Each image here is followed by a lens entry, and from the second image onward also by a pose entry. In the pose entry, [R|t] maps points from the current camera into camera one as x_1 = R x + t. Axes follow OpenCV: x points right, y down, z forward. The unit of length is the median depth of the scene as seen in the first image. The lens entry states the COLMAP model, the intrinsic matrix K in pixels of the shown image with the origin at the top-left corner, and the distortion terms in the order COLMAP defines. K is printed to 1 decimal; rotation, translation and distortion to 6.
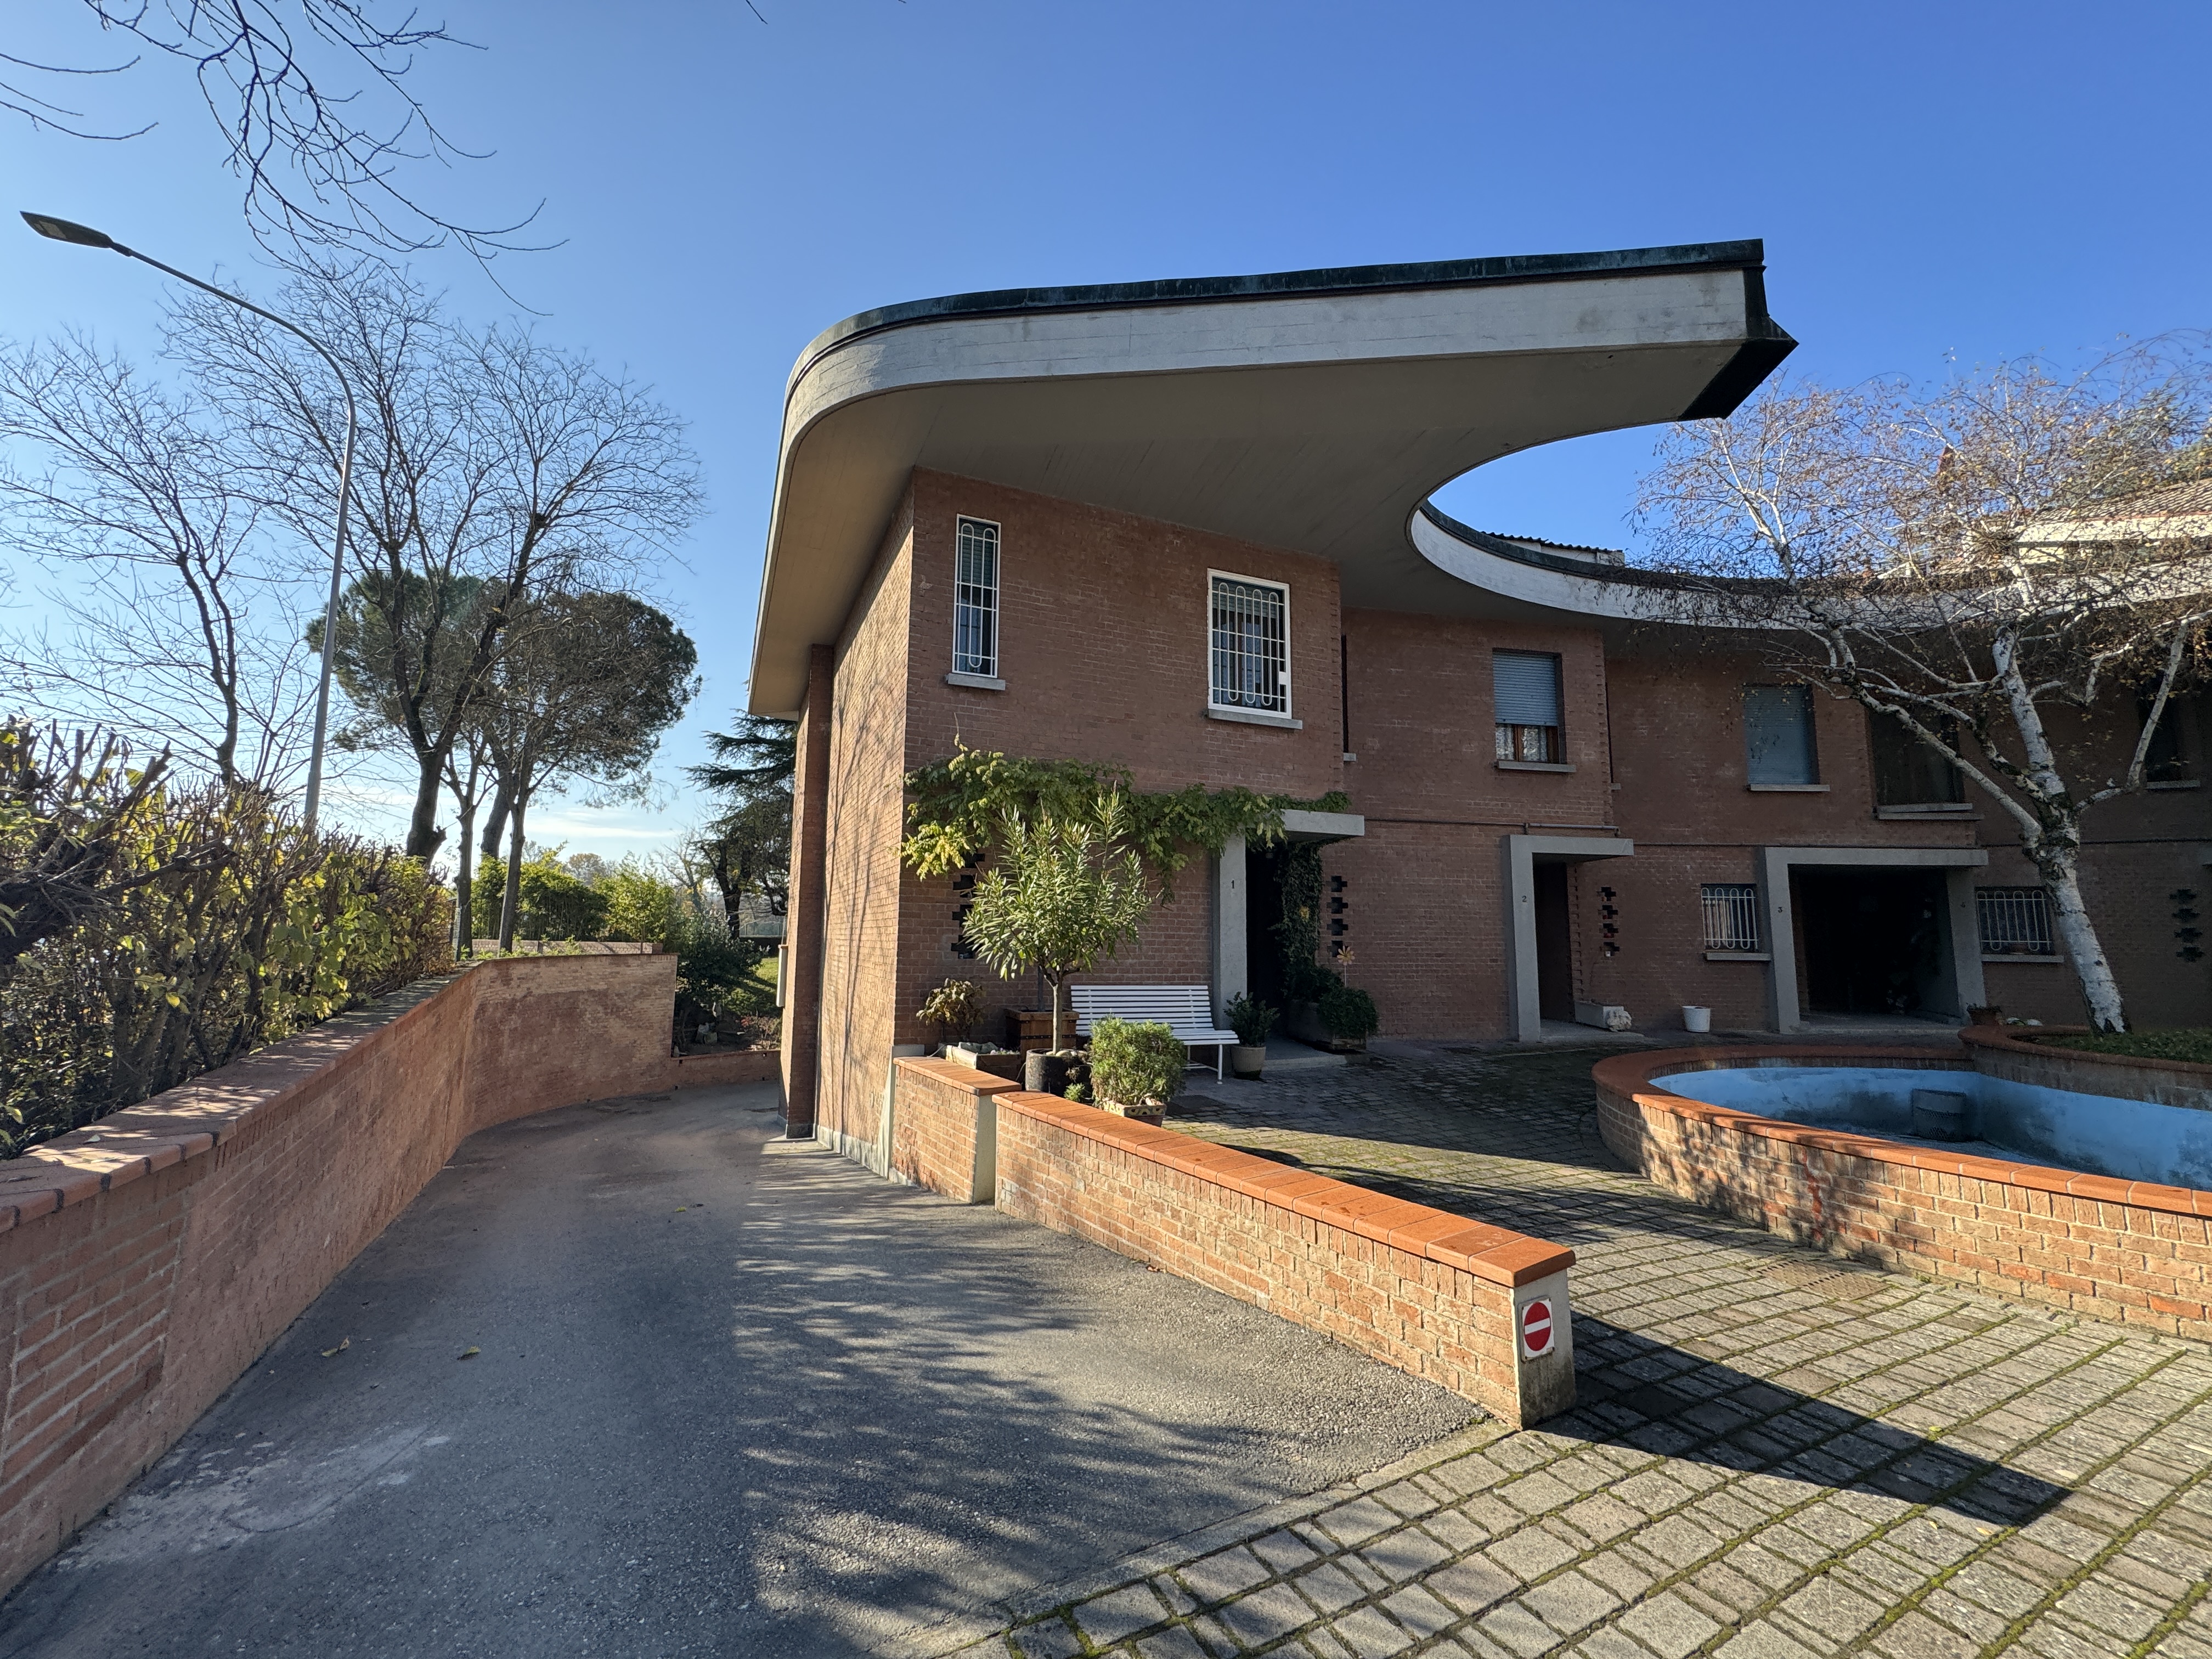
lens RADIAL K [[877.5, 0, 1108.4], [0, 877.5, 827.8], [0, 0, 1]] dist [-0.003043, 0.000235]
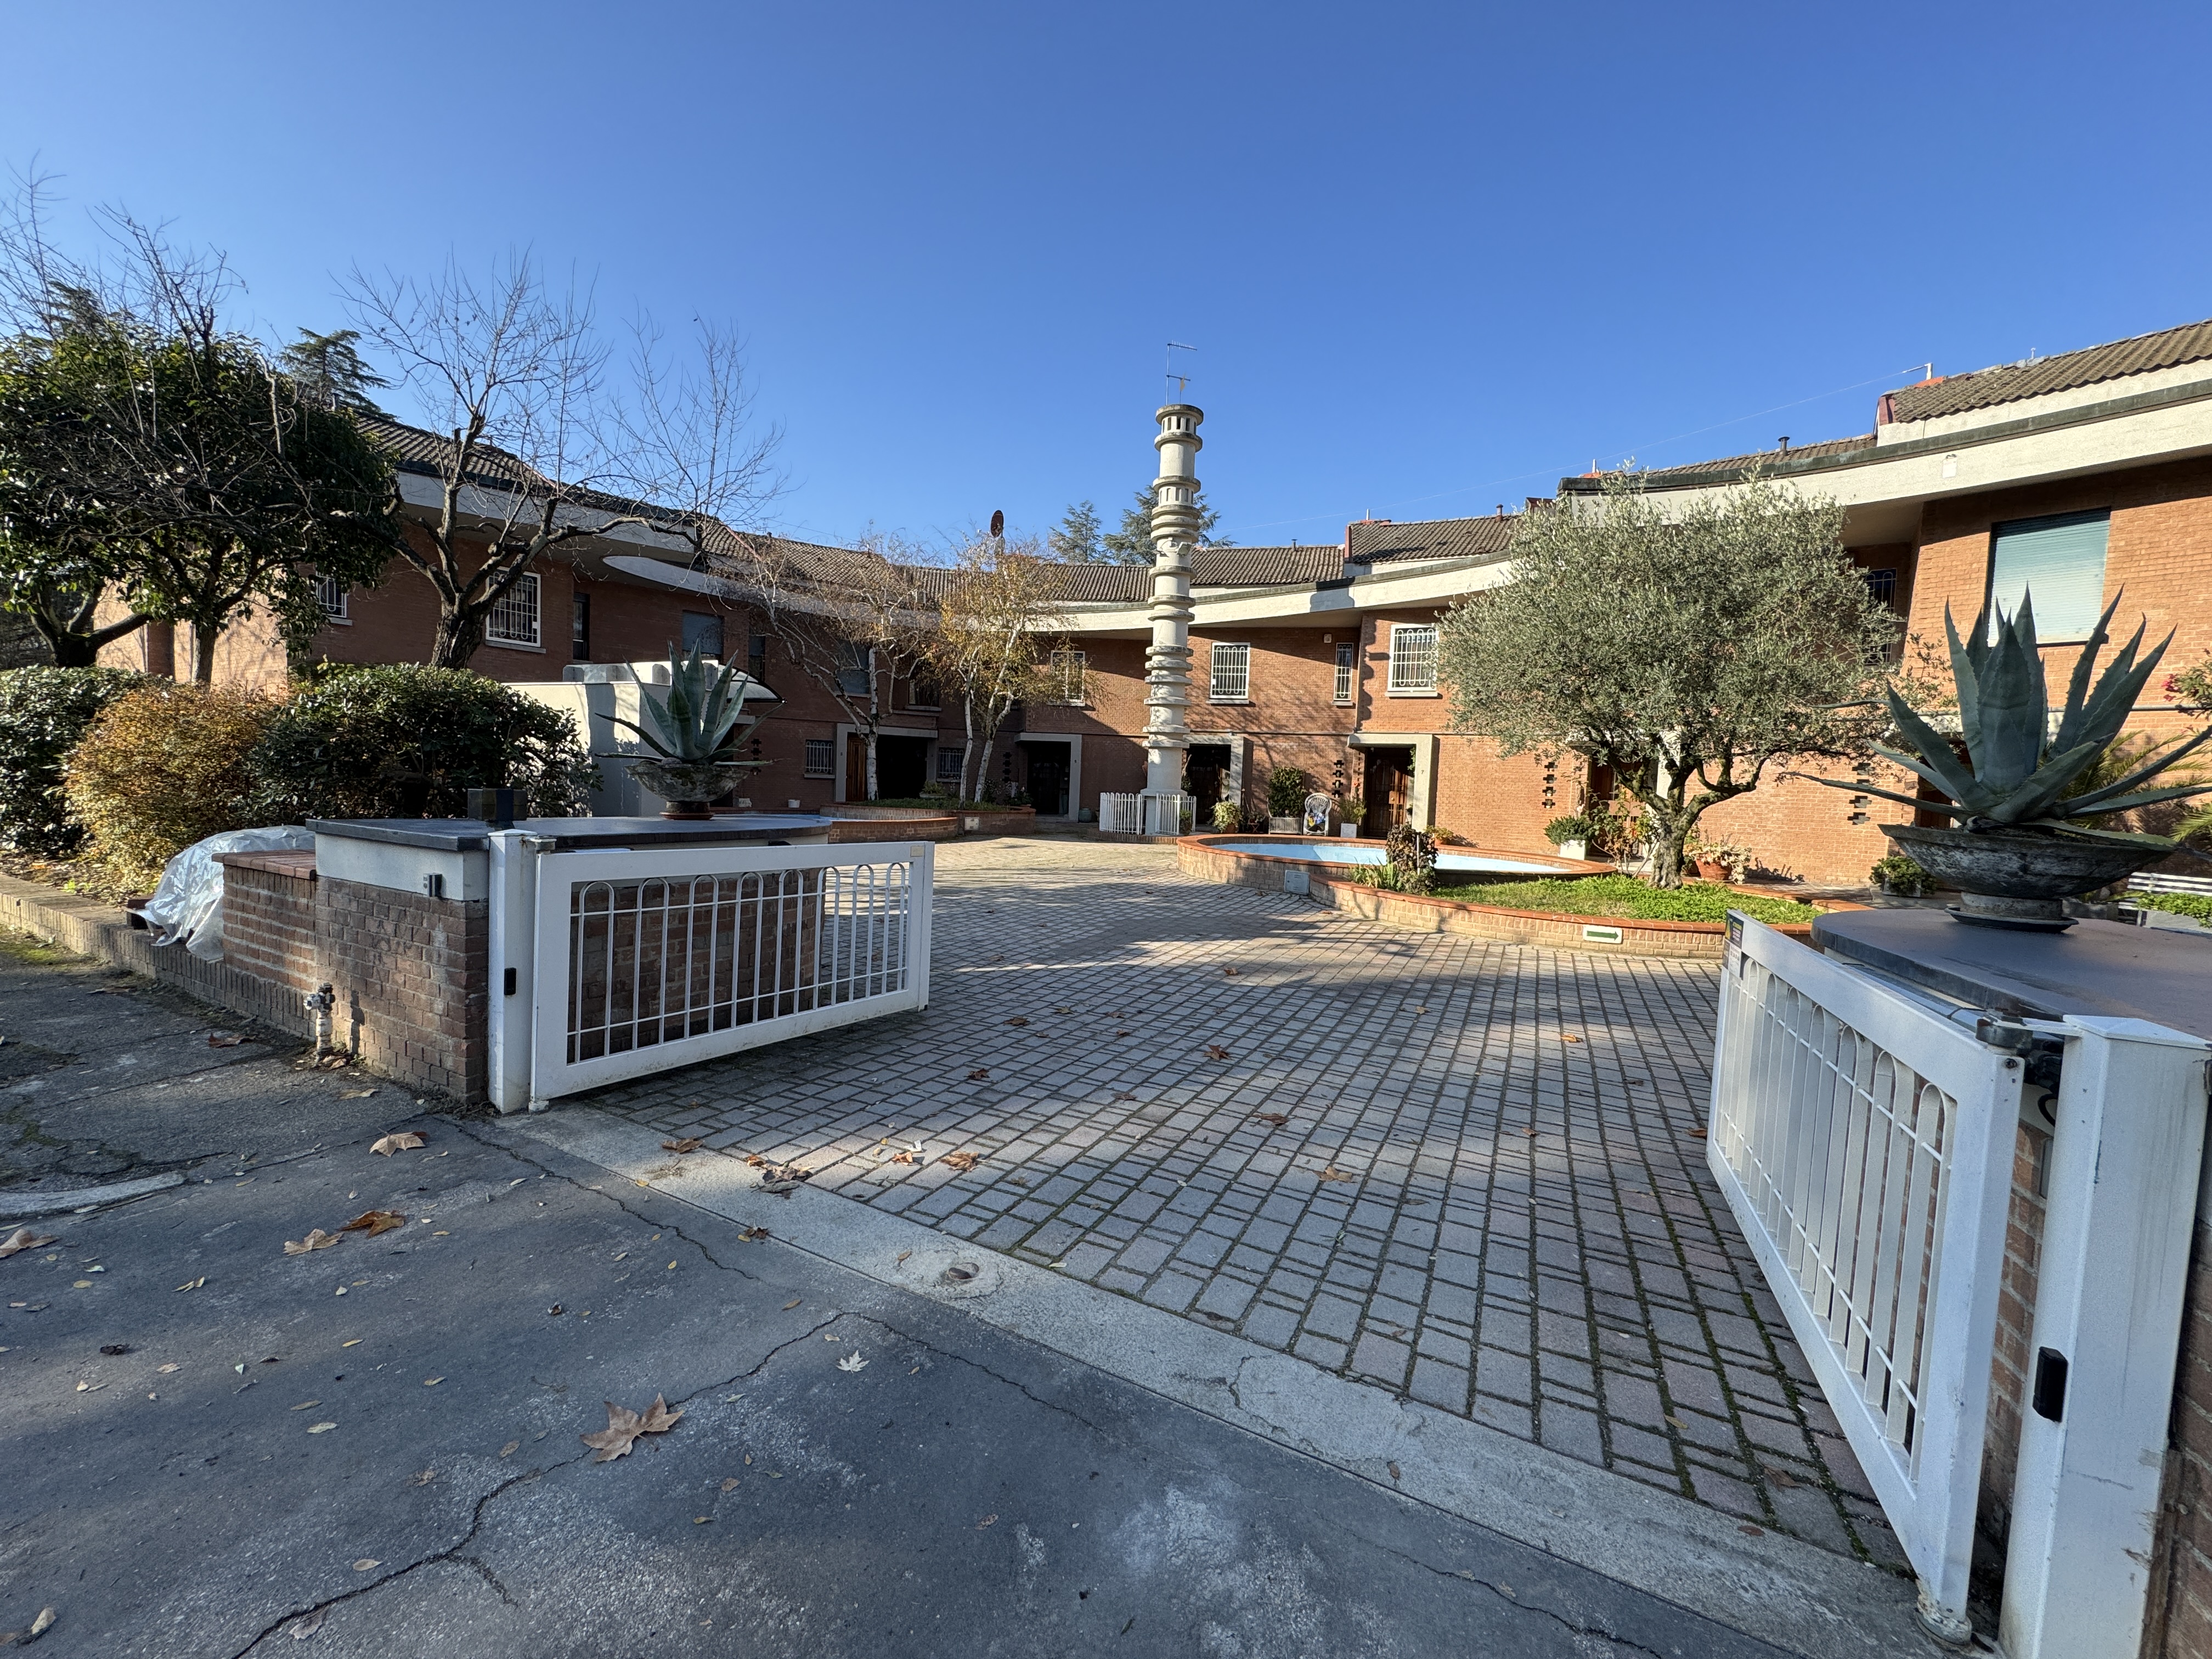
lens RADIAL K [[877.5, 0, 1104.0], [0, 877.5, 826.8], [0, 0, 1]] dist [-0.003043, 0.000235]
pose [[0.814989, -0.009221, 0.579403, 0.073382], [-0.096492, 0.983755, 0.151381, -0.111321], [-0.571386, -0.179282, 0.800859, -1.035578]]
